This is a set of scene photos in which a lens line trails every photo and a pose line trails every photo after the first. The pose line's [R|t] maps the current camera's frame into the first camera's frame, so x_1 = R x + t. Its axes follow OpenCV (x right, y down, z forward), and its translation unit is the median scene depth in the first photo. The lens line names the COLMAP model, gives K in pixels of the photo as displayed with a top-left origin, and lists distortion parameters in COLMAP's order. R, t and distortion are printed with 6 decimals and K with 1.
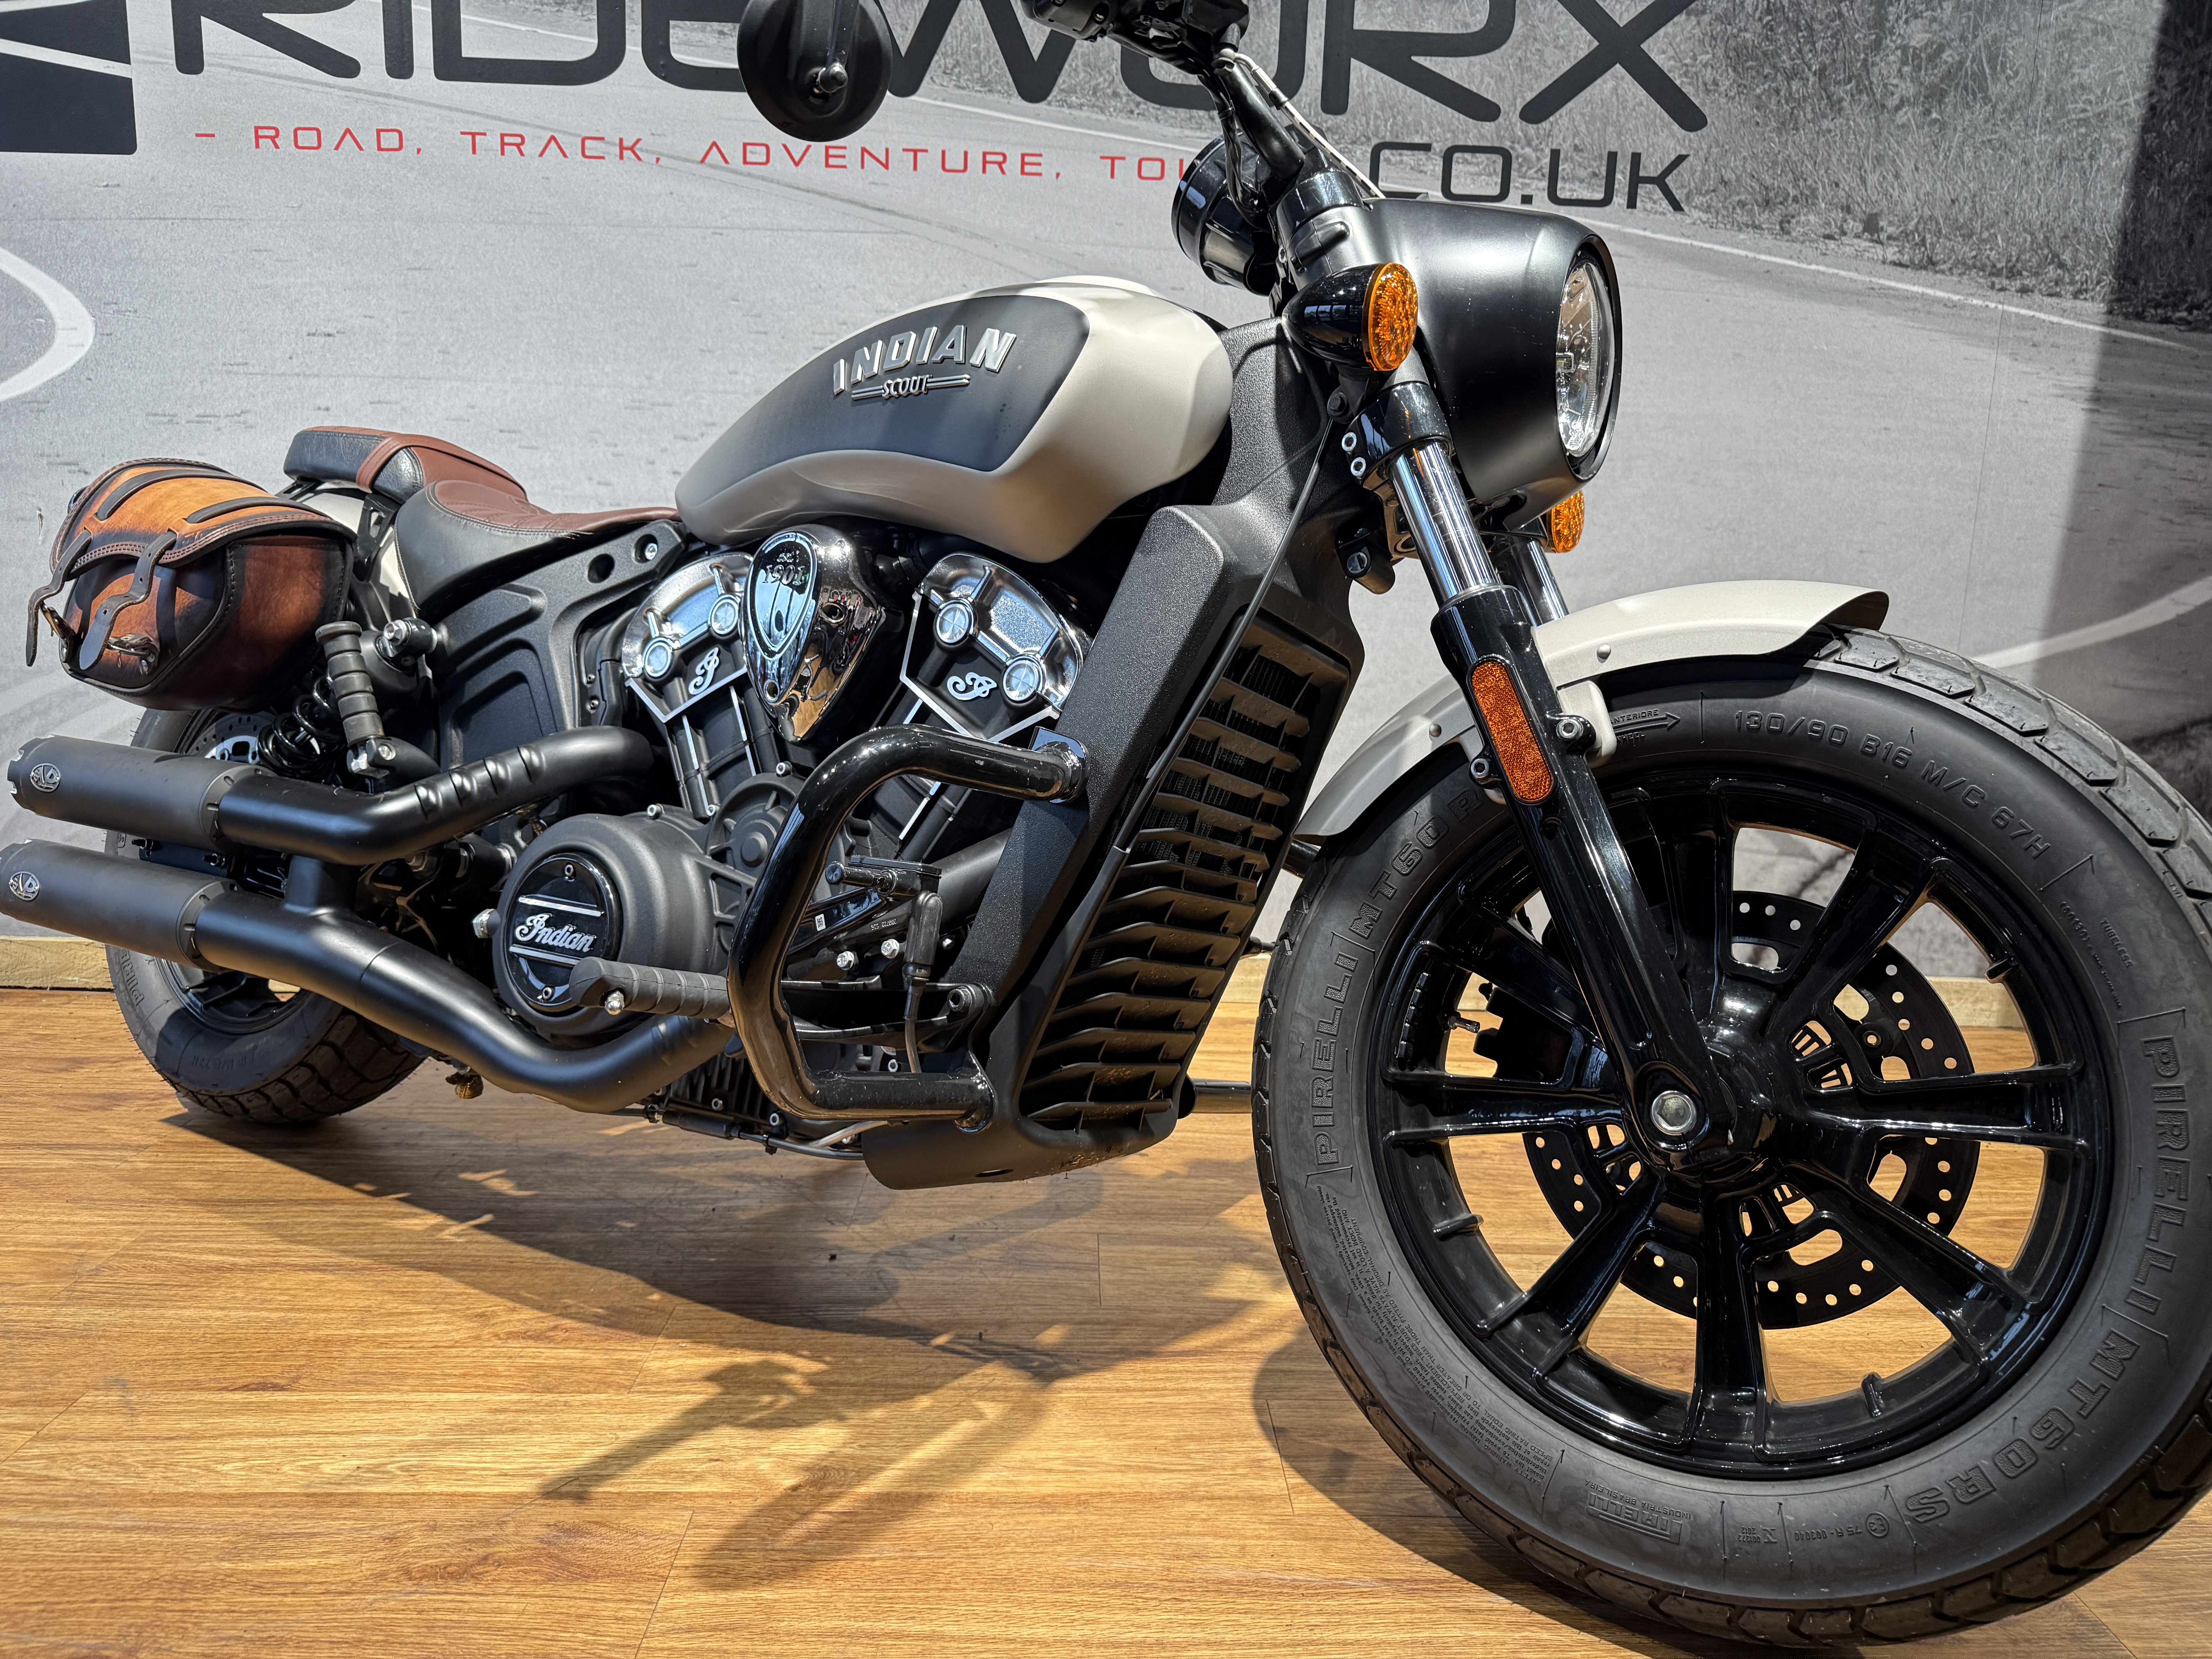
lens RADIAL K [[1560.3, 0, 1102.6], [0, 1560.3, 832.0], [0, 0, 1]] dist [0.004234, -0.007358]
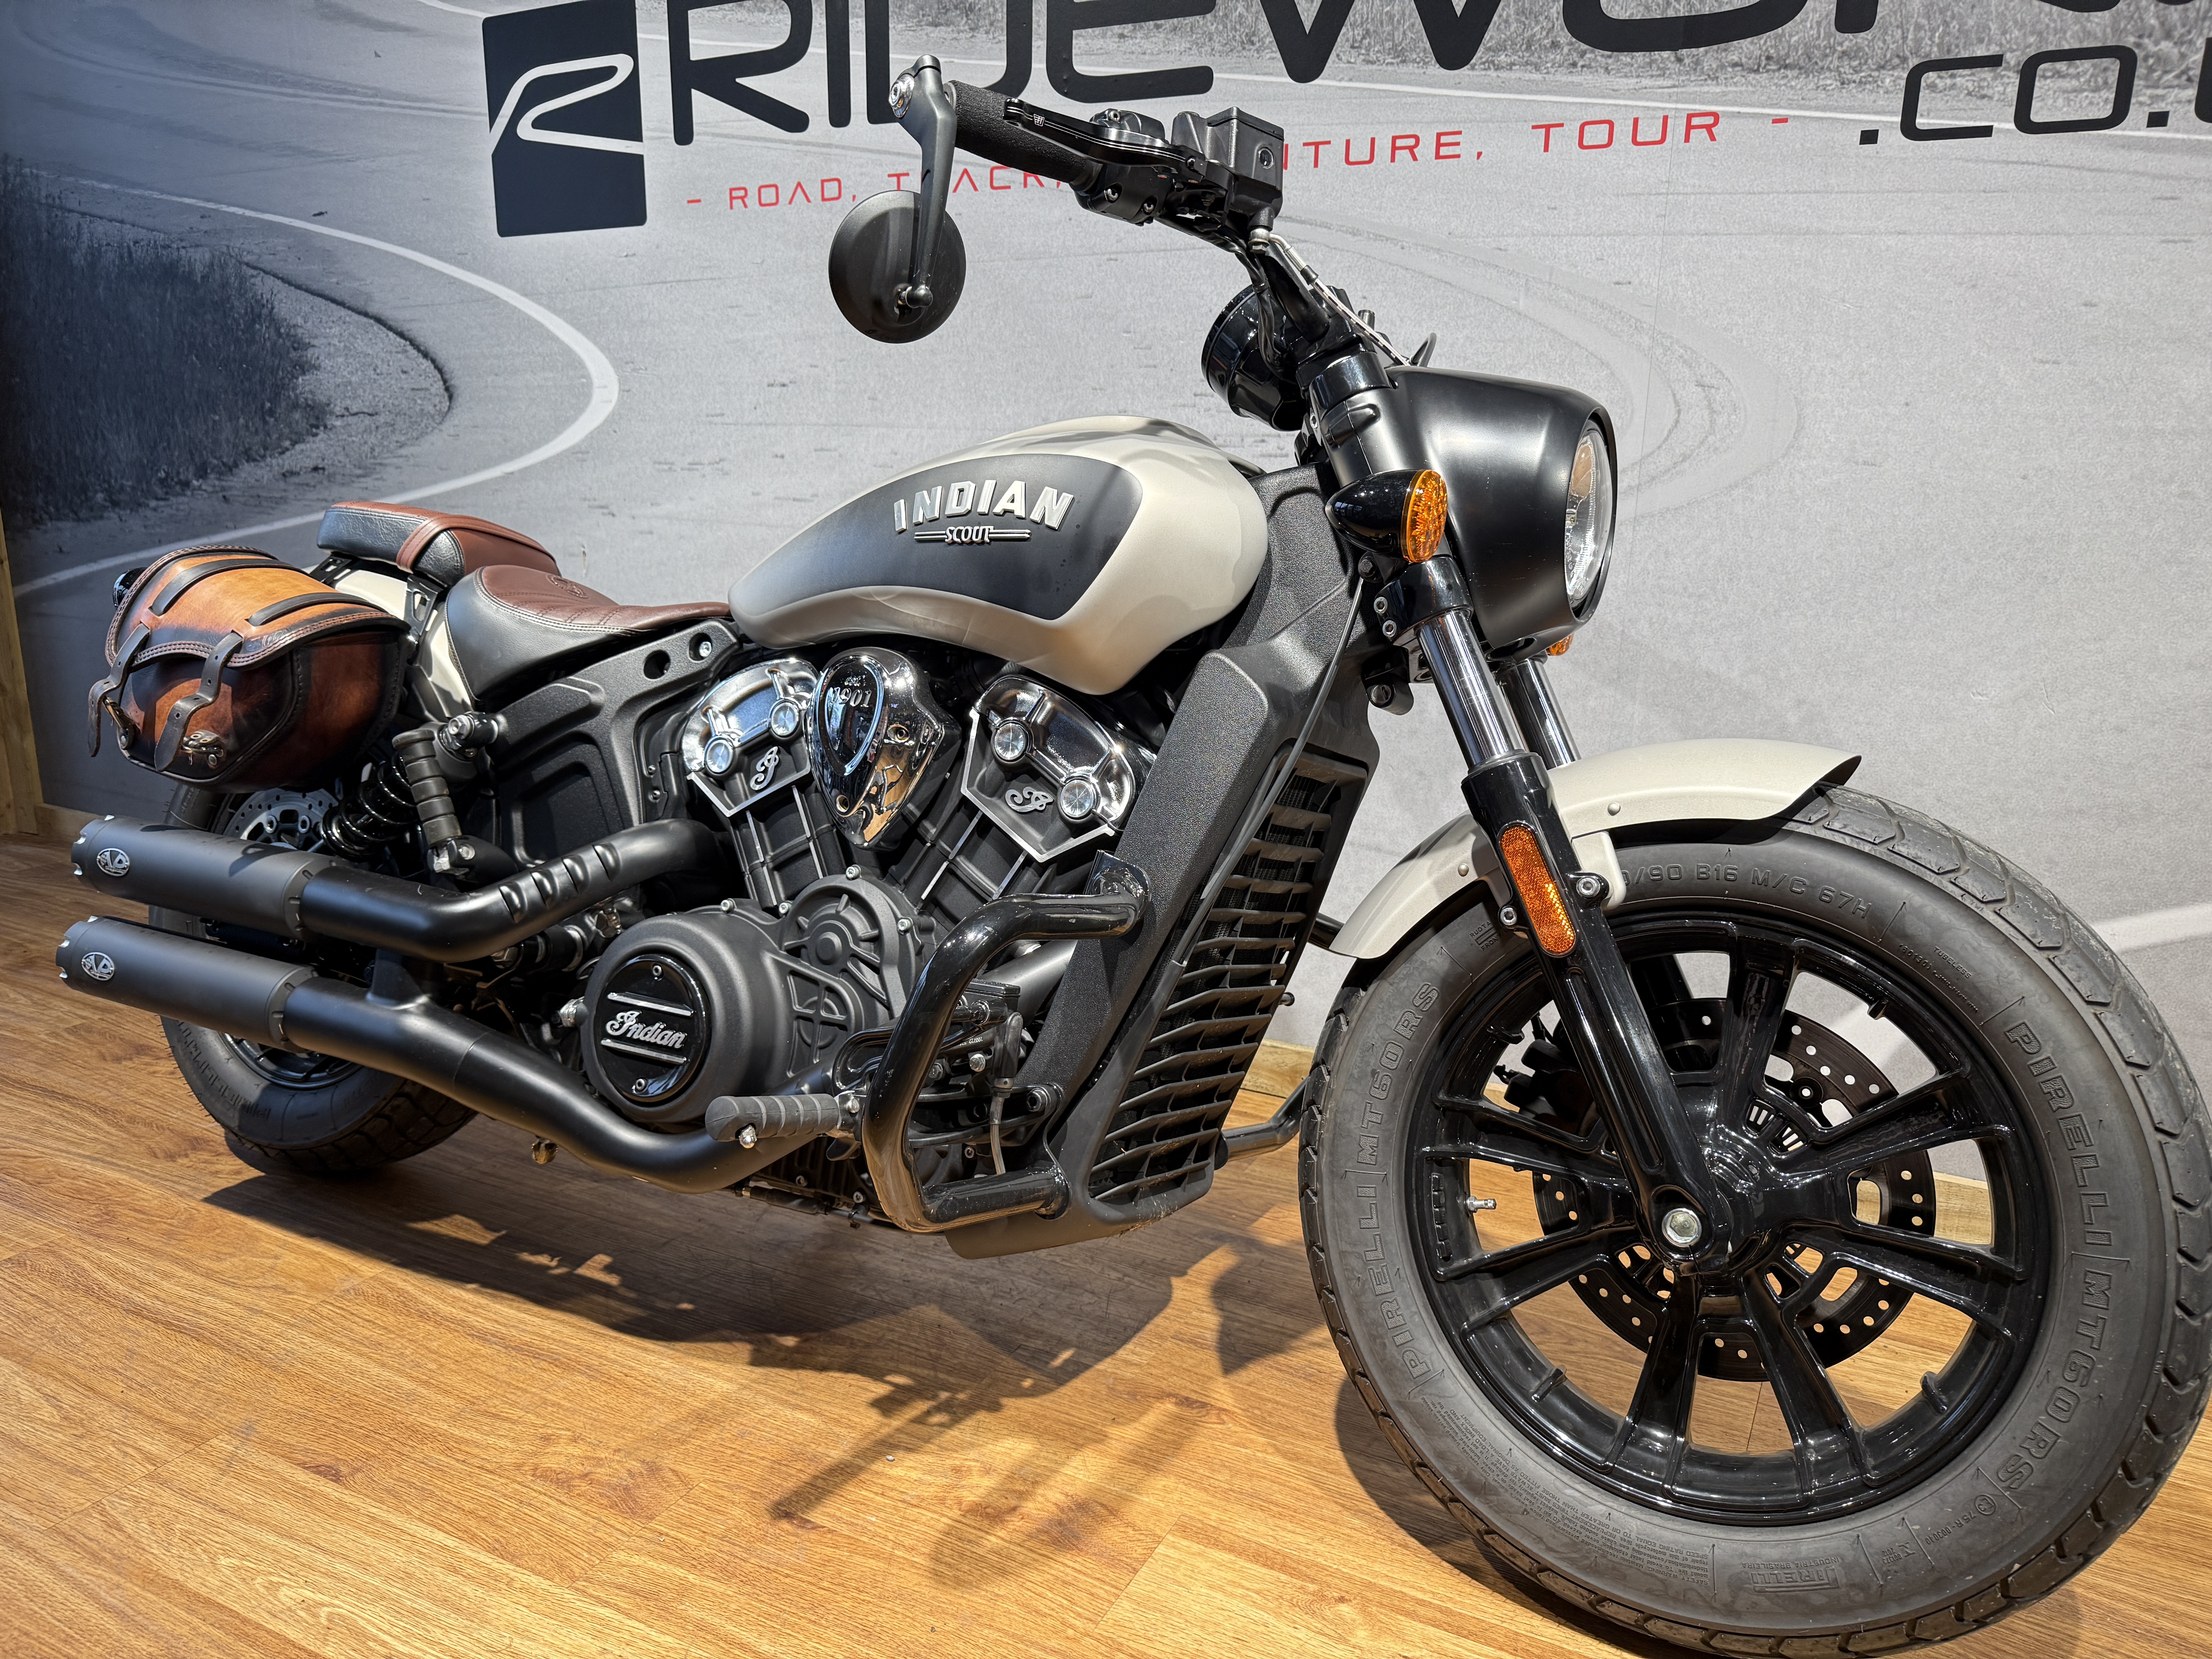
lens RADIAL K [[1560.3, 0, 1124.3], [0, 1560.3, 831.0], [0, 0, 1]] dist [0.004234, -0.007358]
pose [[0.877747, 0.098382, -0.468916, 0.227465], [-0.070852, 0.994584, 0.076046, -0.117636], [0.473857, -0.033525, 0.879963, 0.179927]]
